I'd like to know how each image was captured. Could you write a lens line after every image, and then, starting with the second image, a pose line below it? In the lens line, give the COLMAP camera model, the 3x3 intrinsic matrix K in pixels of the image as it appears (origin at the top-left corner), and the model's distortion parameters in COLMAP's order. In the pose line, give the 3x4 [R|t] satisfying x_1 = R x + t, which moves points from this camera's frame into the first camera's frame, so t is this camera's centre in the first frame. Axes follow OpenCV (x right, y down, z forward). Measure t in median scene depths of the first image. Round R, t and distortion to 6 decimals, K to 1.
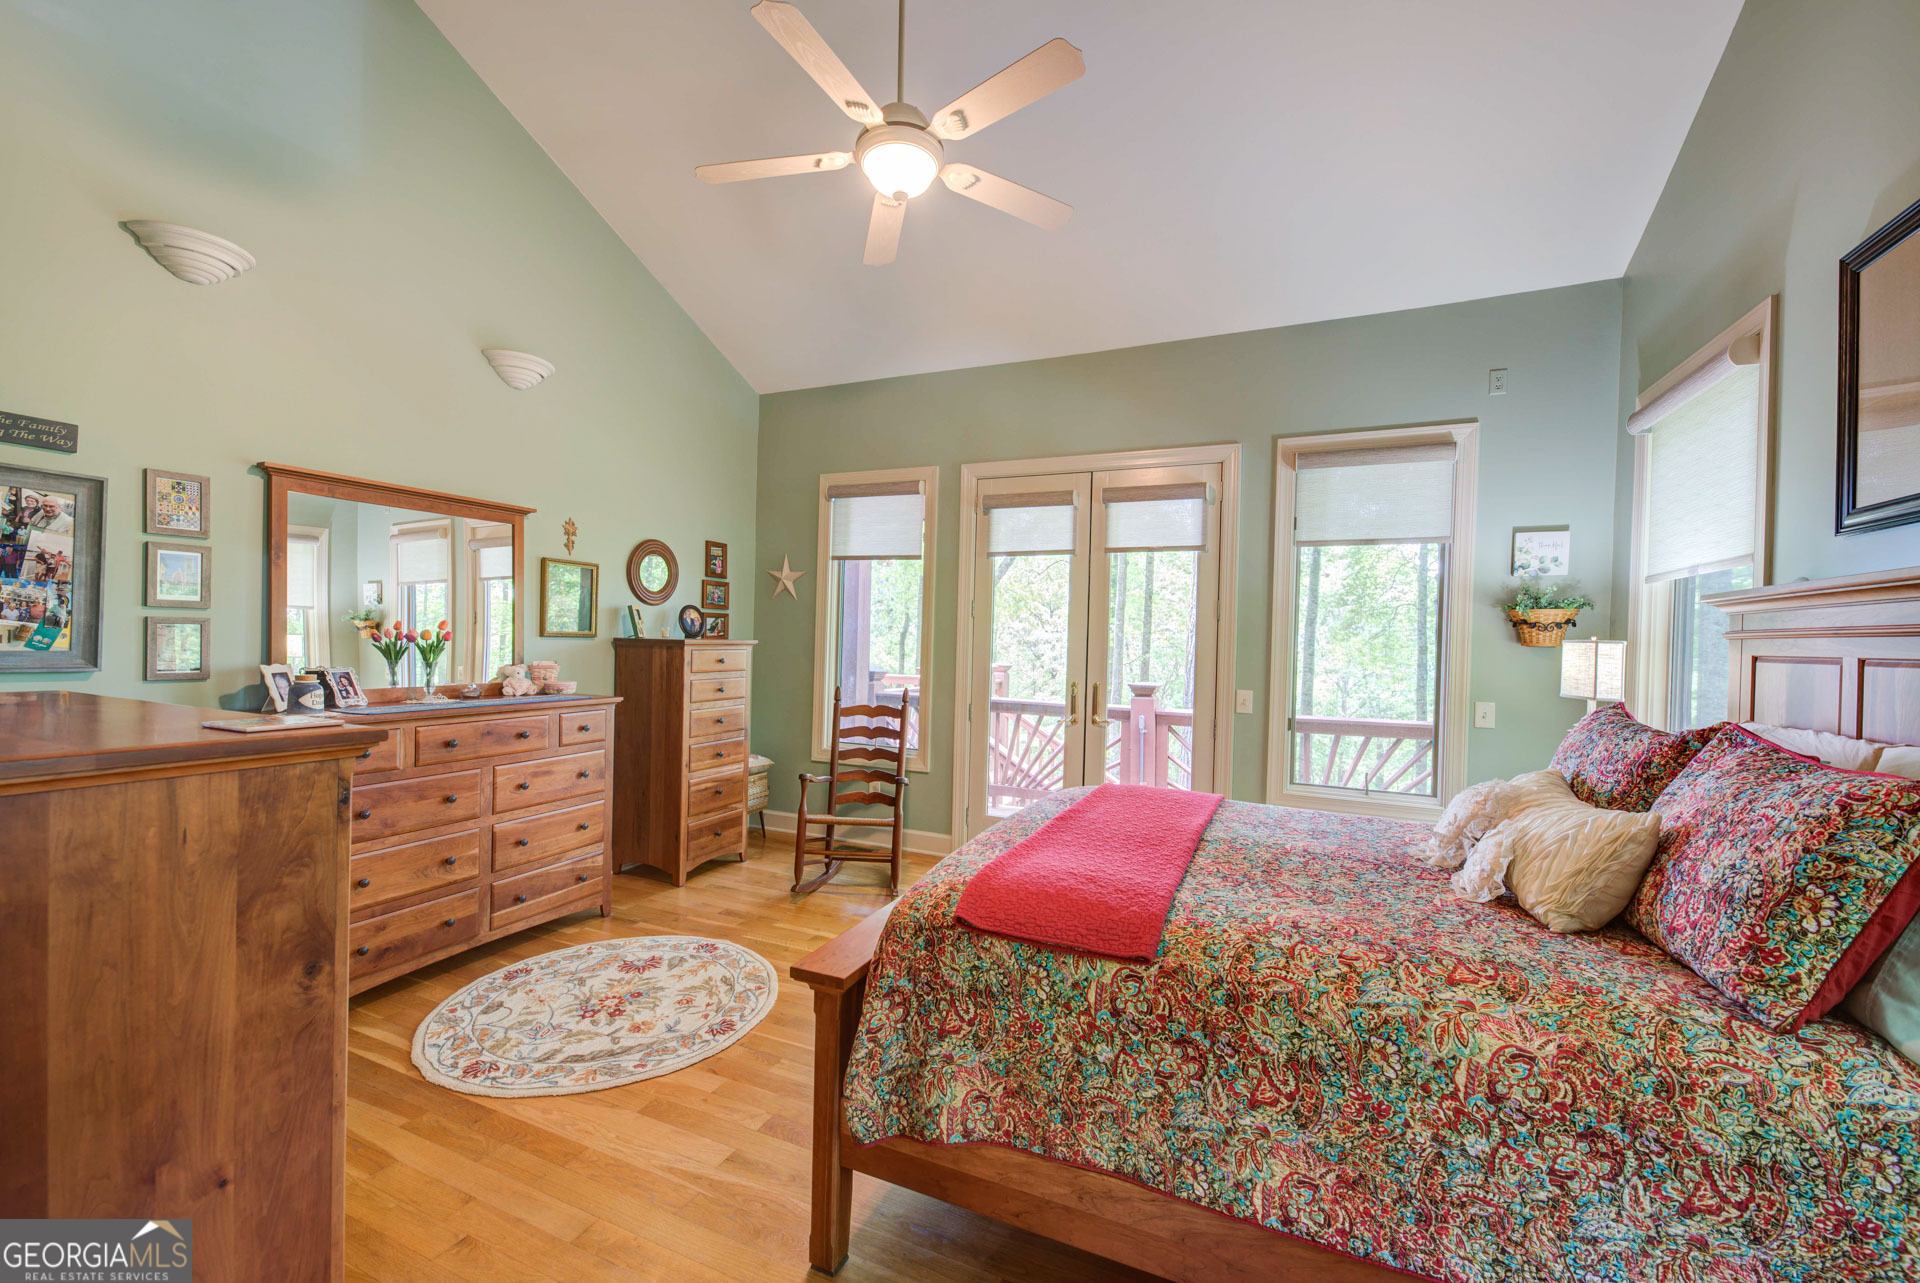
lens RADIAL K [[766.6, 0, 959.7], [0, 766.6, 645.5], [0, 0, 1]] dist [0.012842, -0.007128]
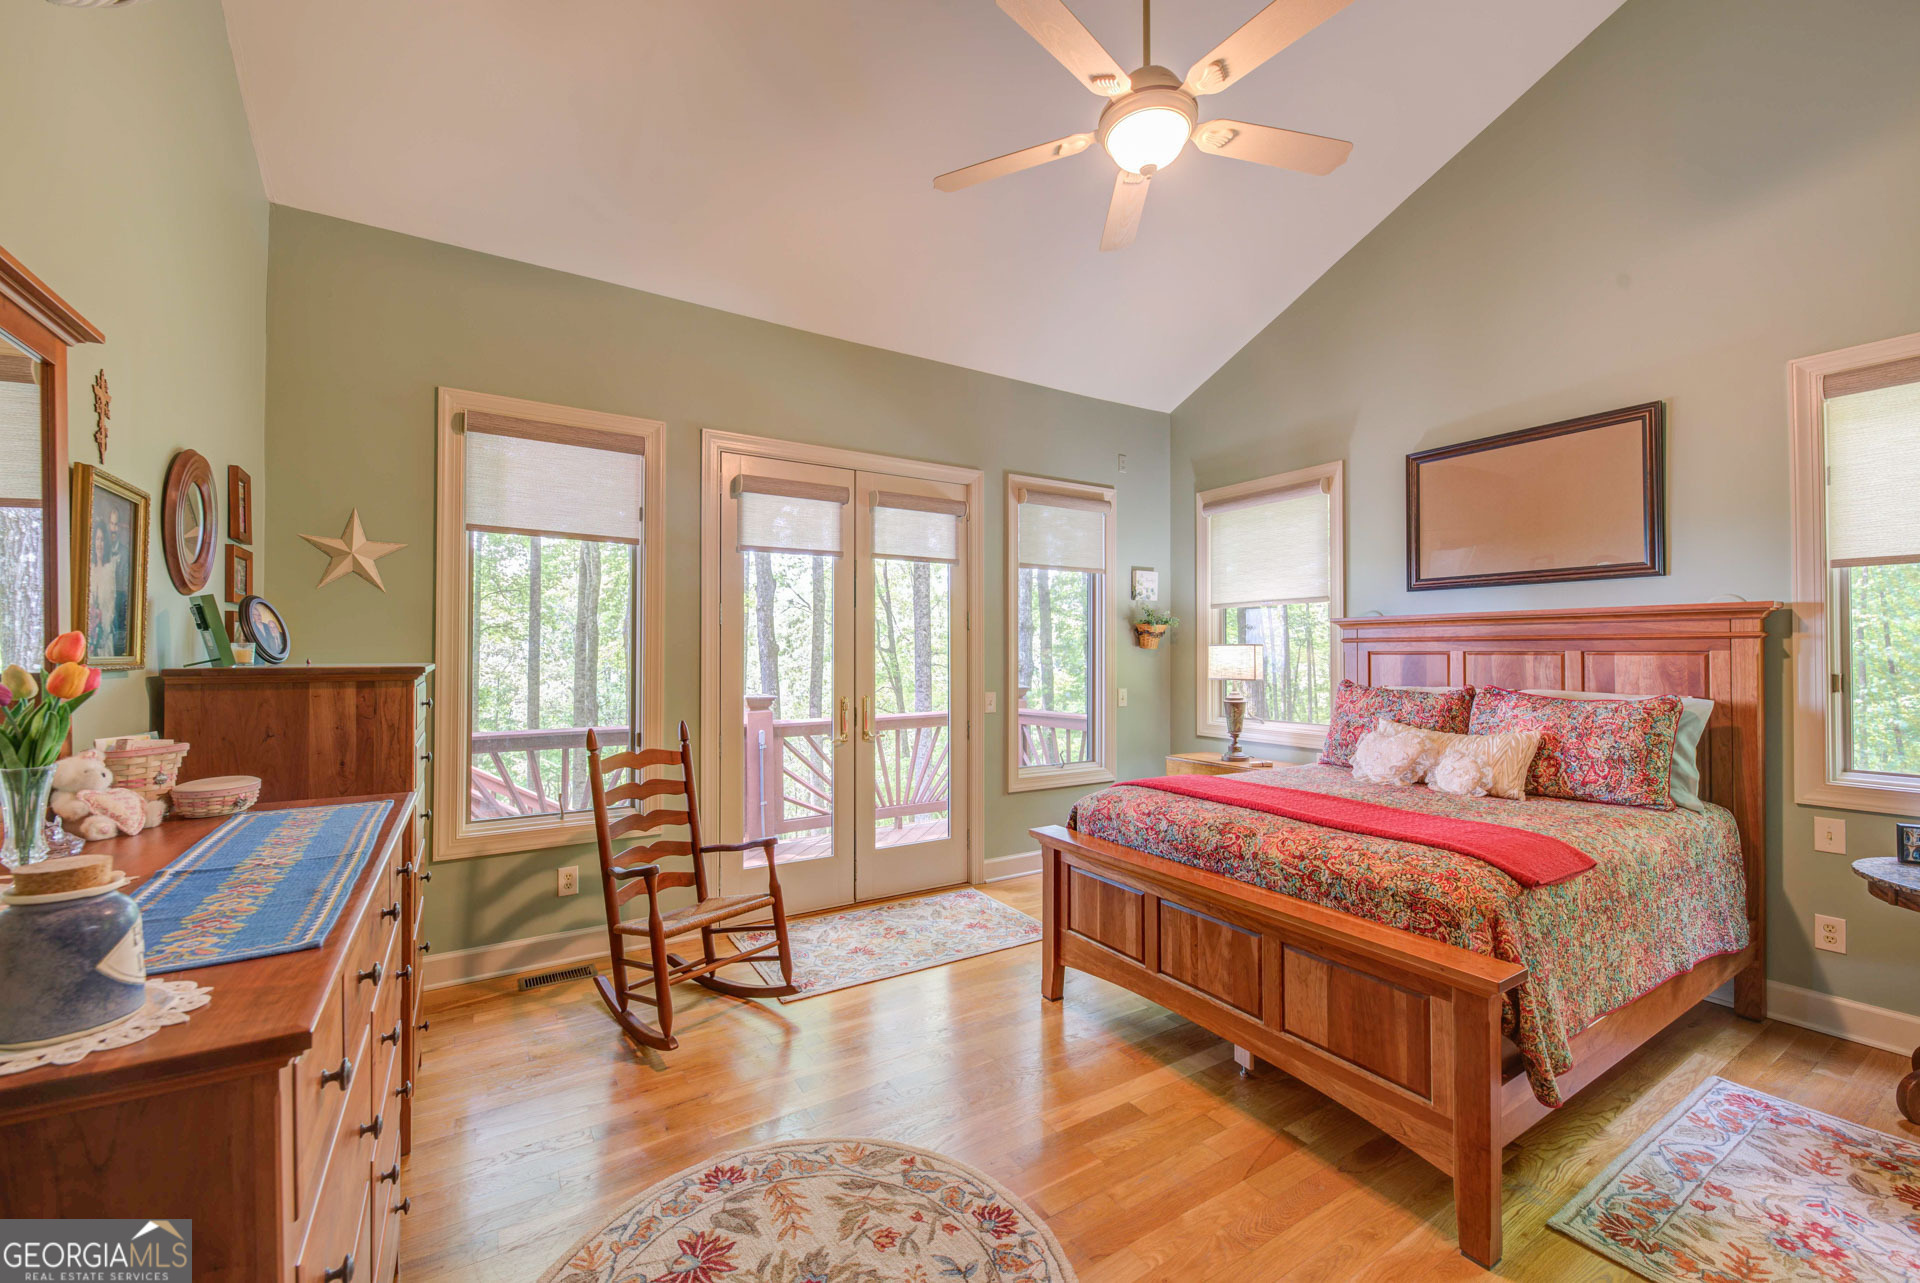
lens RADIAL K [[766.6, 0, 959.7], [0, 766.6, 645.5], [0, 0, 1]] dist [0.012842, -0.007128]
pose [[0.560813, -0.016218, 0.827784, -0.576041], [0.021912, 0.999749, 0.004741, -0.016157], [-0.827652, 0.015479, 0.561028, 0.406022]]
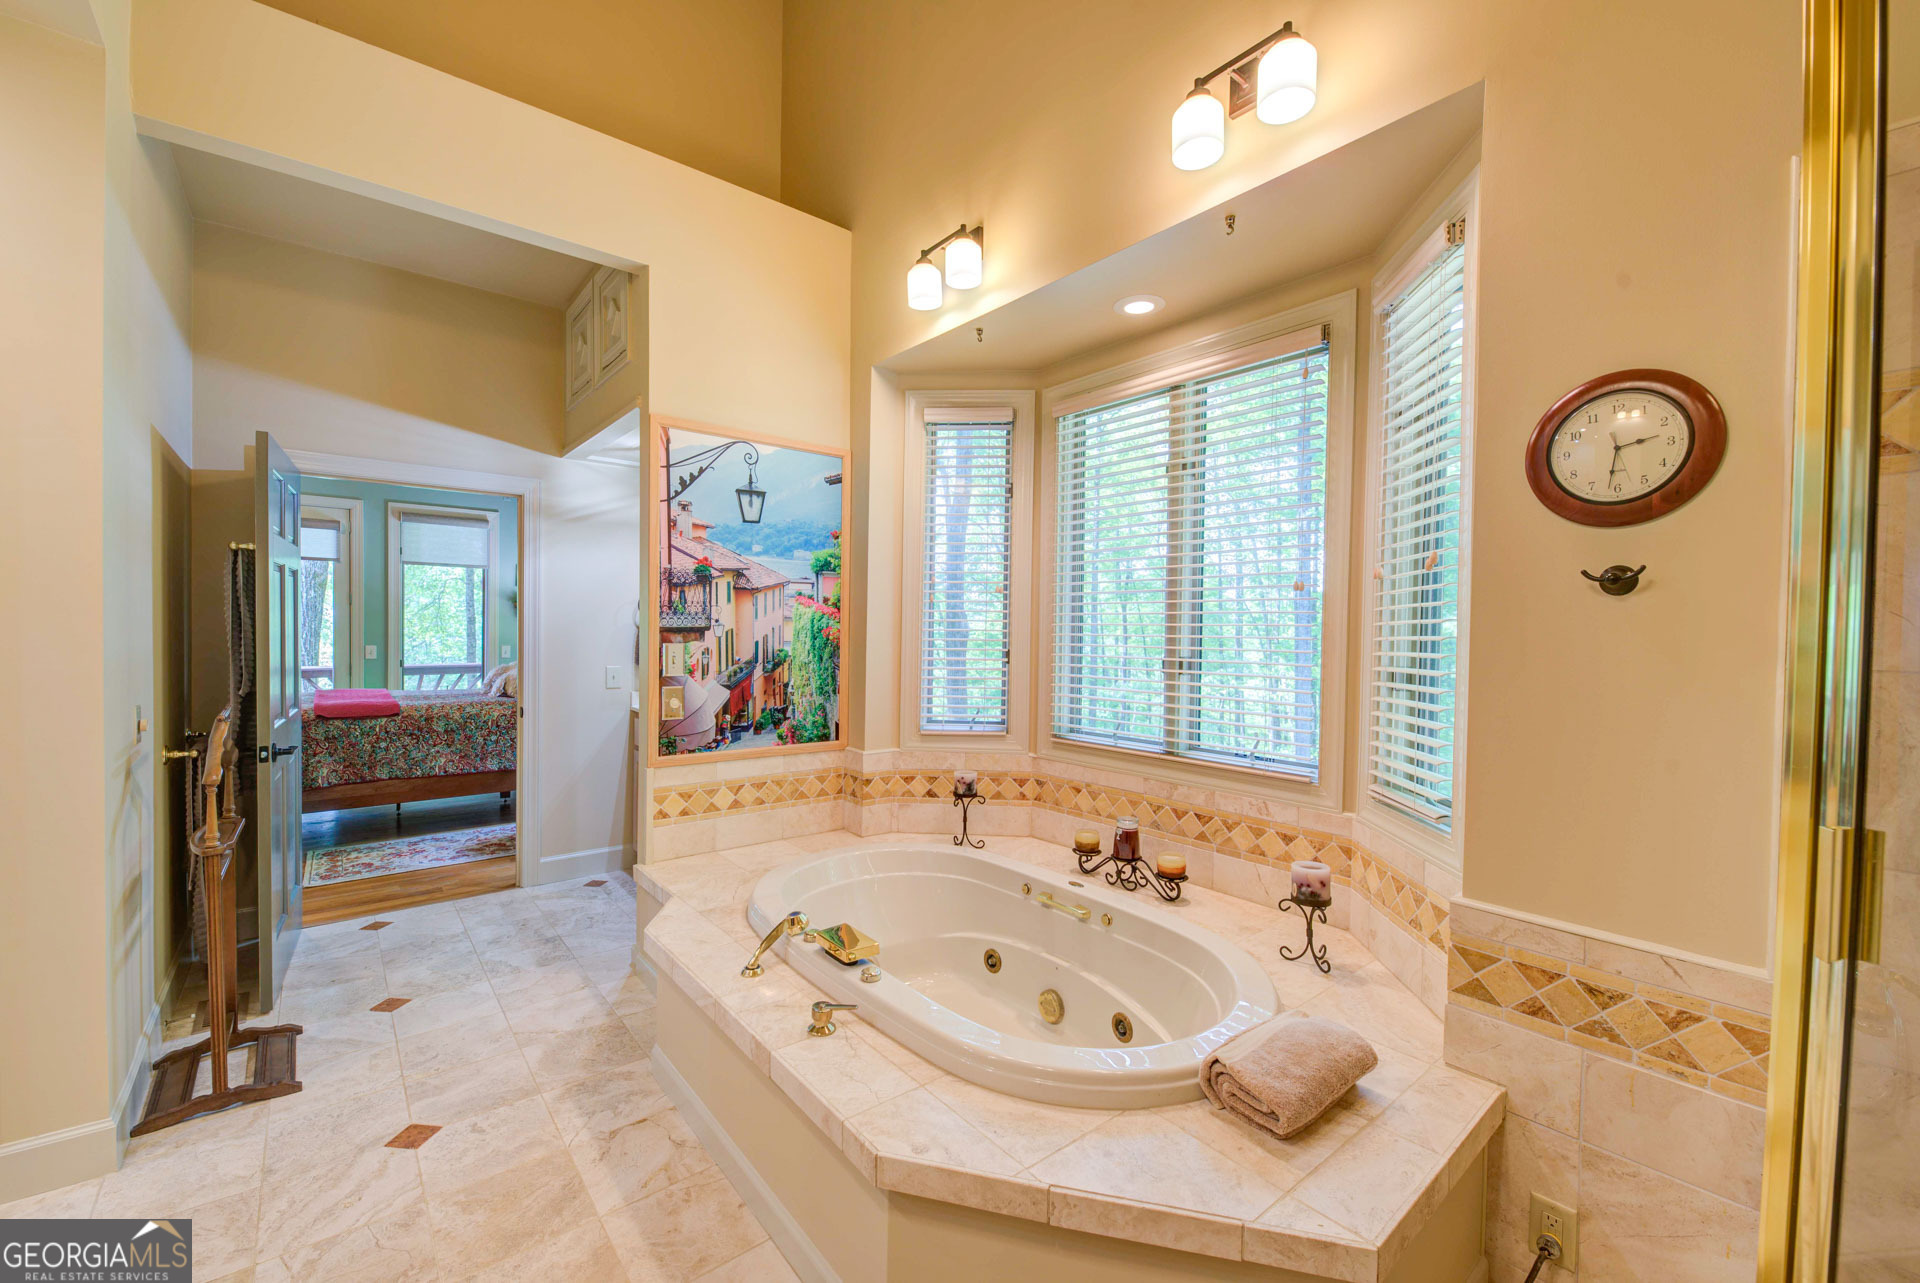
lens RADIAL K [[766.6, 0, 959.7], [0, 766.6, 645.5], [0, 0, 1]] dist [0.012842, -0.007128]
pose [[0.446376, -0.038173, 0.894031, -0.576651], [0.003039, 0.999149, 0.041144, -0.008698], [-0.894840, -0.015649, 0.446112, -0.938484]]
